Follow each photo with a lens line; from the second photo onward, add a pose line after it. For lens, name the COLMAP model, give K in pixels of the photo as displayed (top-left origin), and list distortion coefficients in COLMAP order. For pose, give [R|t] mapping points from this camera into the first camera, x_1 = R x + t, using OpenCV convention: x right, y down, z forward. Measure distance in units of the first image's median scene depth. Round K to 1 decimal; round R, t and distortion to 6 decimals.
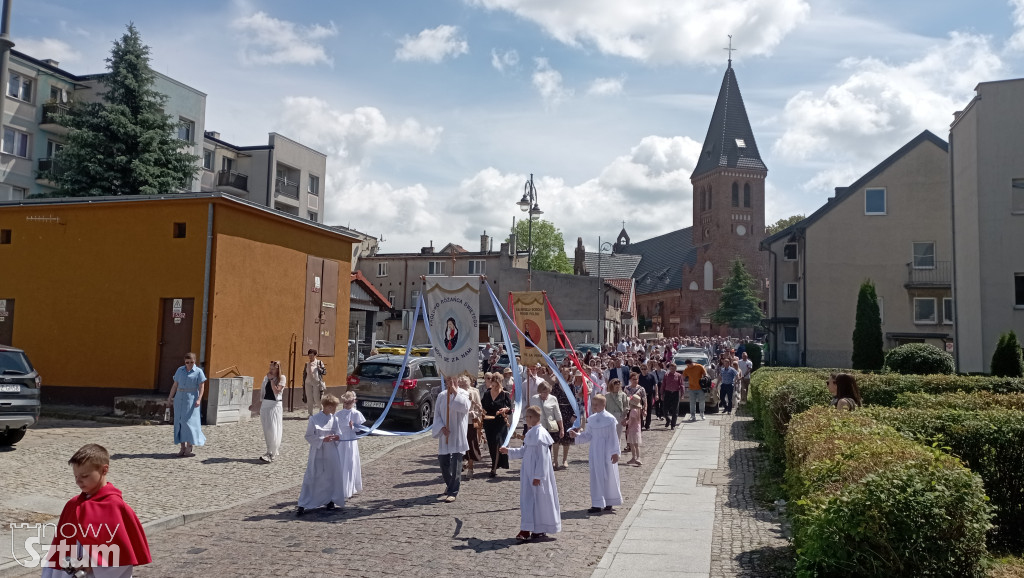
lens RADIAL K [[817.3, 0, 512.0], [0, 817.3, 289.0], [0, 0, 1]] dist [0.075463, -0.121886]
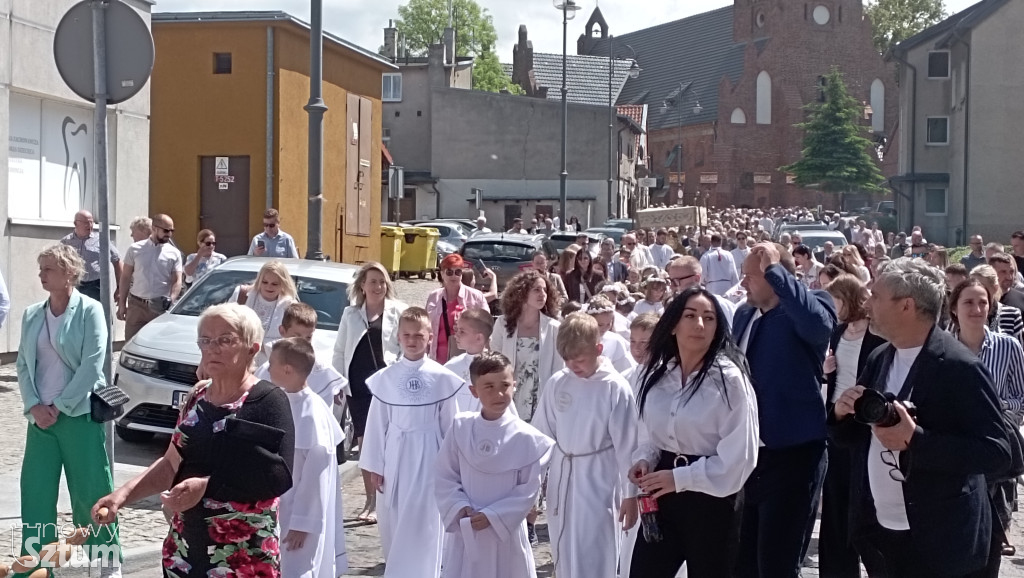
lens RADIAL K [[1634.3, 0, 511.4], [0, 1634.3, 276.6], [0, 0, 1]] dist [0.088281, -0.093521]
pose [[0.993298, -0.013165, 0.114826, -0.095293], [0.001870, 0.995192, 0.097925, -0.007393], [-0.115563, -0.097054, 0.988547, -0.146787]]
